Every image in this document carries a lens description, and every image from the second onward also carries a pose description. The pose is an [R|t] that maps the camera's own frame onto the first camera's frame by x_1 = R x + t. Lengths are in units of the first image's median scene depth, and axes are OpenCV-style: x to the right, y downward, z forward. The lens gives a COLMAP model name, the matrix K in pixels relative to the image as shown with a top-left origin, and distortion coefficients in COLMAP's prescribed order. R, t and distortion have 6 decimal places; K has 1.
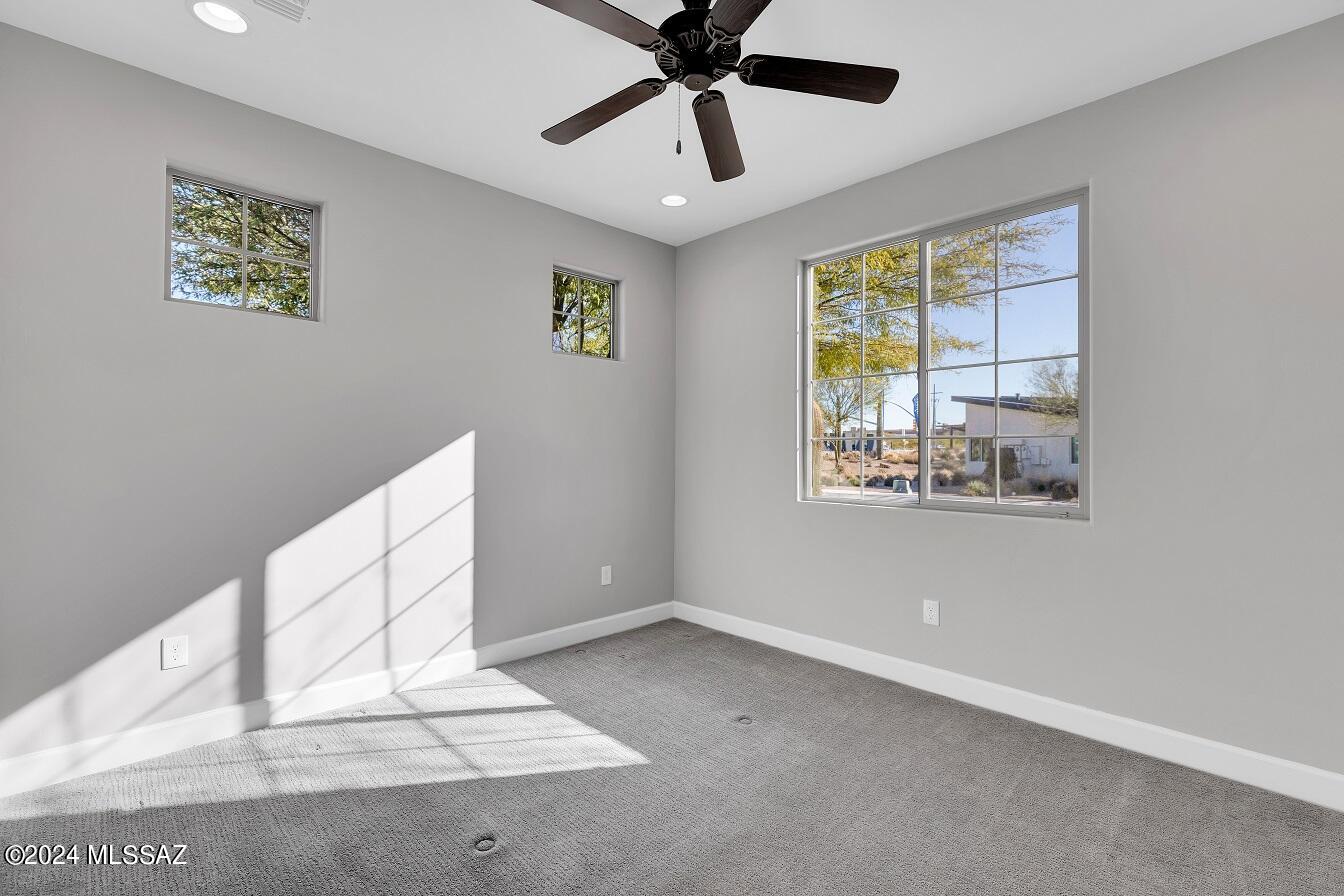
lens RADIAL K [[615.2, 0, 674.8], [0, 615.2, 452.1], [0, 0, 1]] dist [-0.006097, -0.000777]
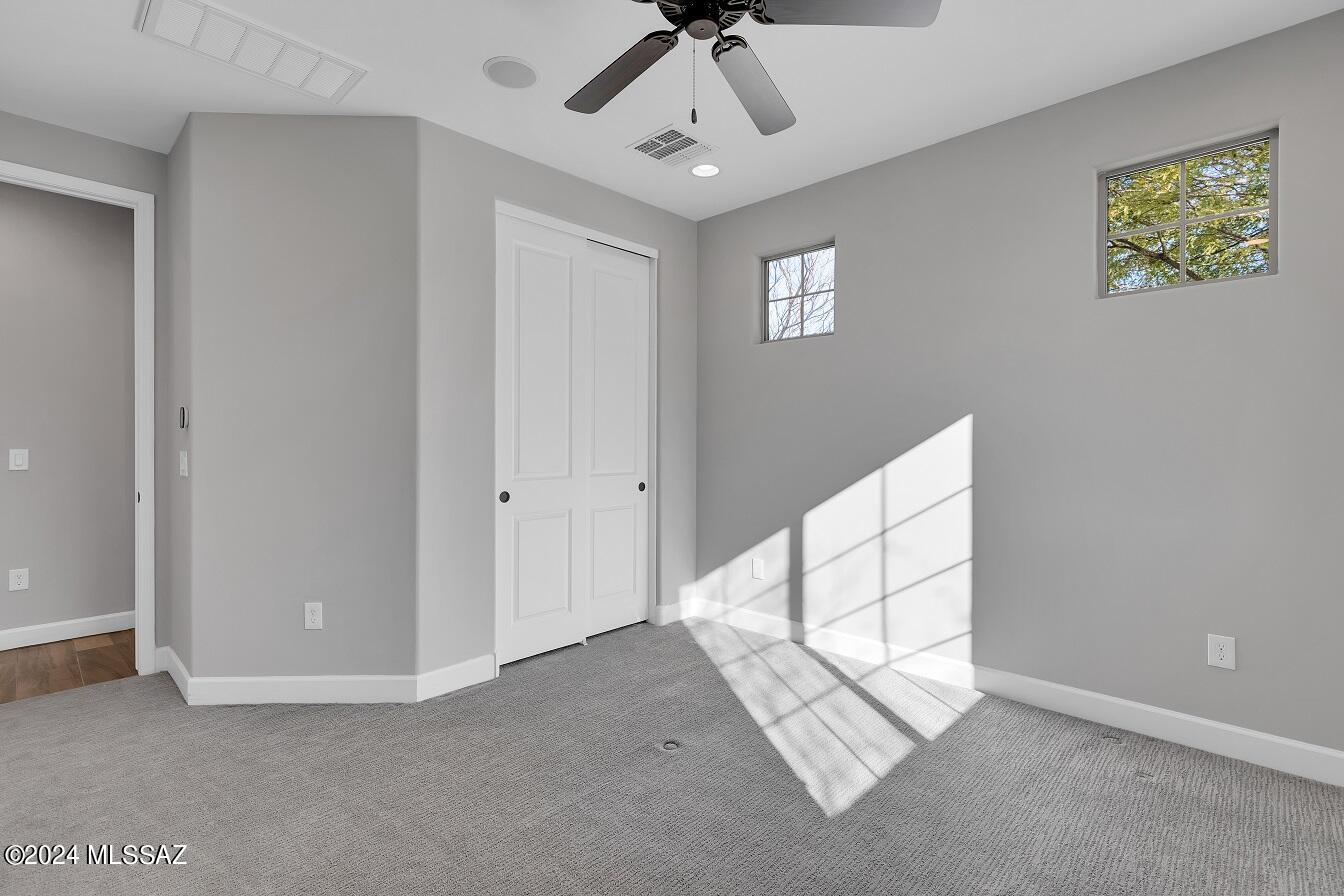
lens RADIAL K [[615.2, 0, 675.2], [0, 615.2, 438.6], [0, 0, 1]] dist [-0.006097, -0.000777]
pose [[0.030424, -0.009566, -0.999491, 0.606379], [-0.020640, 0.999735, -0.010196, 0.020118], [0.999324, 0.020940, 0.030219, 0.613286]]
